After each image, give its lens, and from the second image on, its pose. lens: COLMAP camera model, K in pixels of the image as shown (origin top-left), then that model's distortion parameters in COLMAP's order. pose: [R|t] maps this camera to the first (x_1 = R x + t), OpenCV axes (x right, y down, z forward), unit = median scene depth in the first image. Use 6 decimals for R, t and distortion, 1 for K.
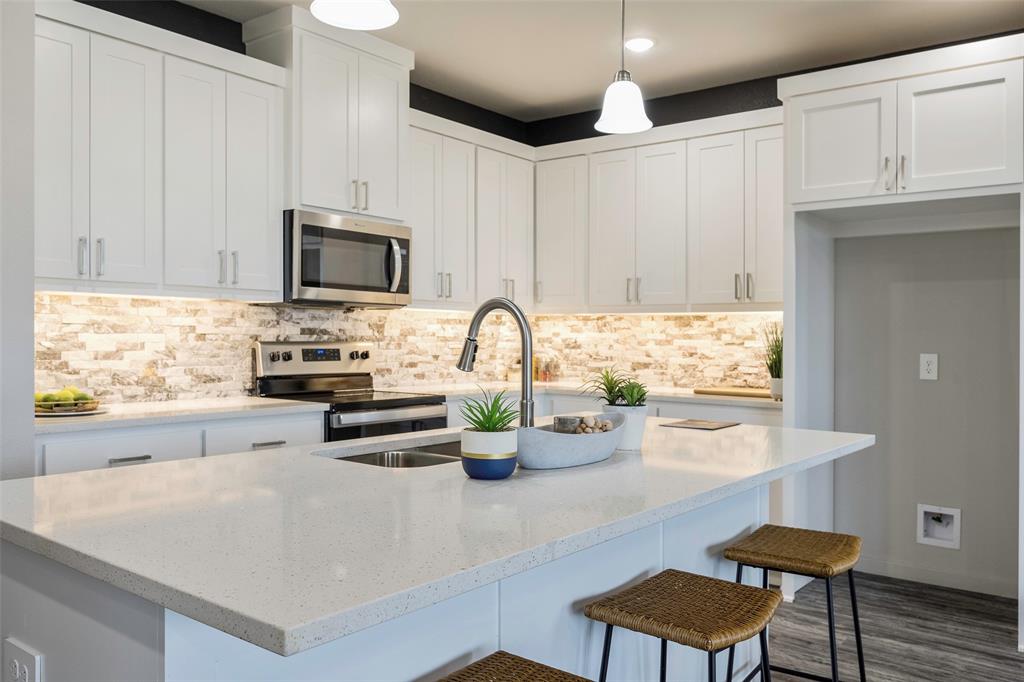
lens RADIAL K [[809.2, 0, 512.0], [0, 809.2, 341.0], [0, 0, 1]] dist [-0.006911, -0.001264]
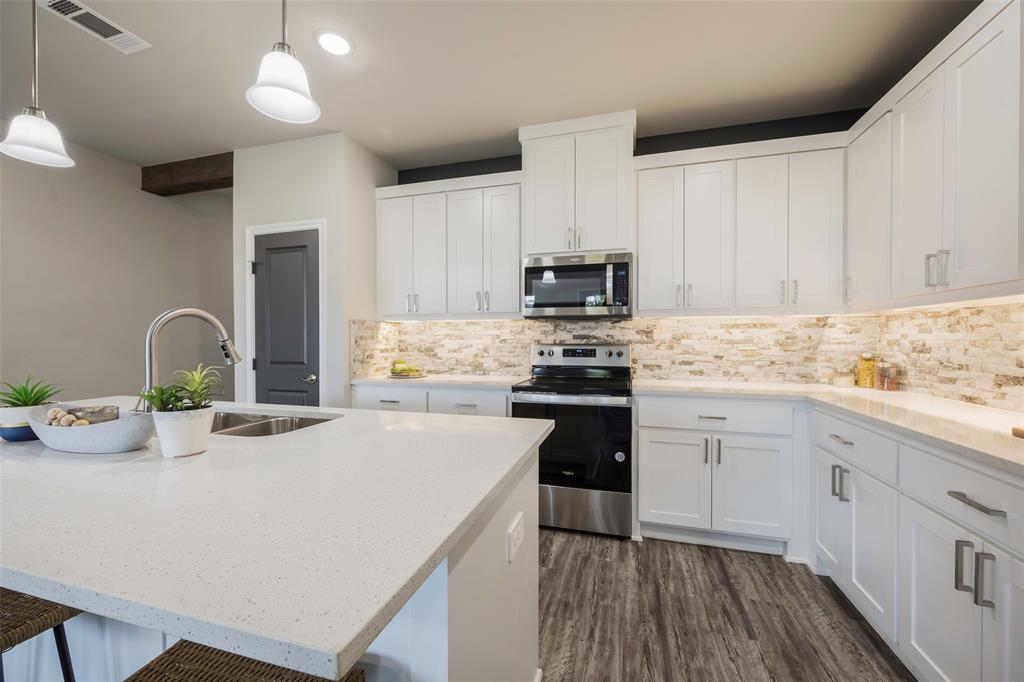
lens RADIAL K [[394.7, 0, 517.0], [0, 394.7, 346.9], [0, 0, 1]] dist [0.000170, -0.000002]
pose [[0.375190, 0.007197, -0.926920, 0.347782], [-0.000663, 0.999972, 0.007496, 0.000888], [0.926948, -0.002198, 0.375184, 0.564002]]
